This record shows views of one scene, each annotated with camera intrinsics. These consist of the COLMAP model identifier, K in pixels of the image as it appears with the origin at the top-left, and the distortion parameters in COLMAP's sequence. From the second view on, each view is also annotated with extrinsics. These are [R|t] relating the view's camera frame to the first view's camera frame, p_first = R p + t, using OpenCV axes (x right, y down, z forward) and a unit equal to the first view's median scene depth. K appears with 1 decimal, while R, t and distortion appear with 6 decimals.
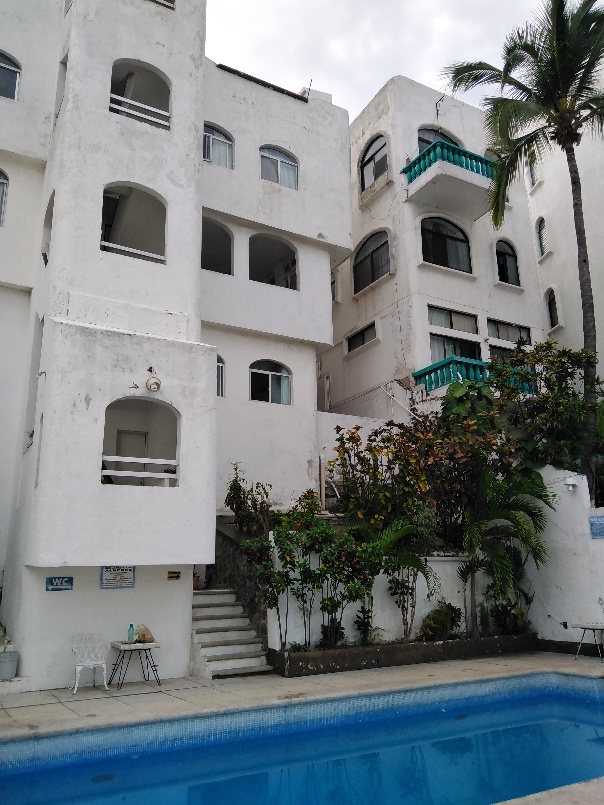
lens RADIAL K [[641.5, 0, 302.4], [0, 641.5, 400.3], [0, 0, 1]] dist [0.129746, -0.238290]
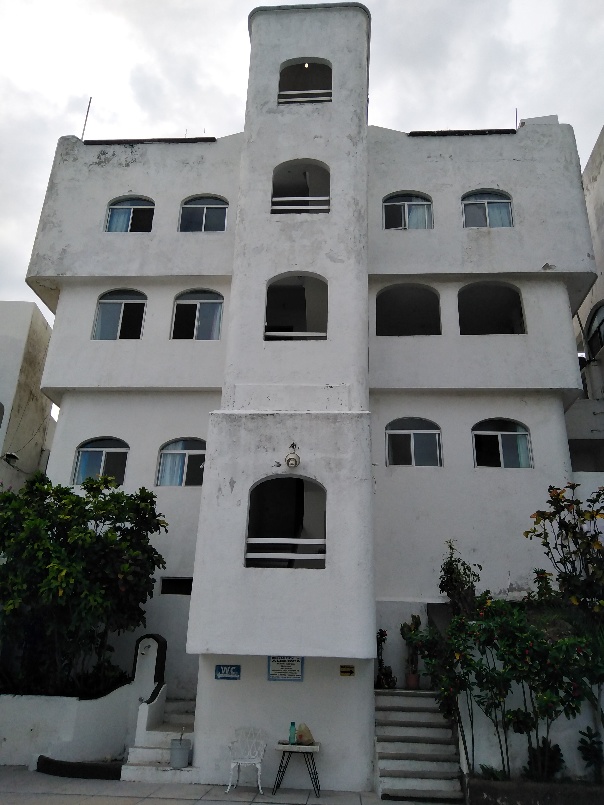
lens RADIAL K [[641.5, 0, 302.4], [0, 641.5, 400.3], [0, 0, 1]] dist [0.129746, -0.238290]
pose [[0.831246, -0.171767, -0.528702, 0.286679], [0.100464, 0.981824, -0.161025, 0.040378], [0.546751, 0.080736, 0.833394, 0.177604]]
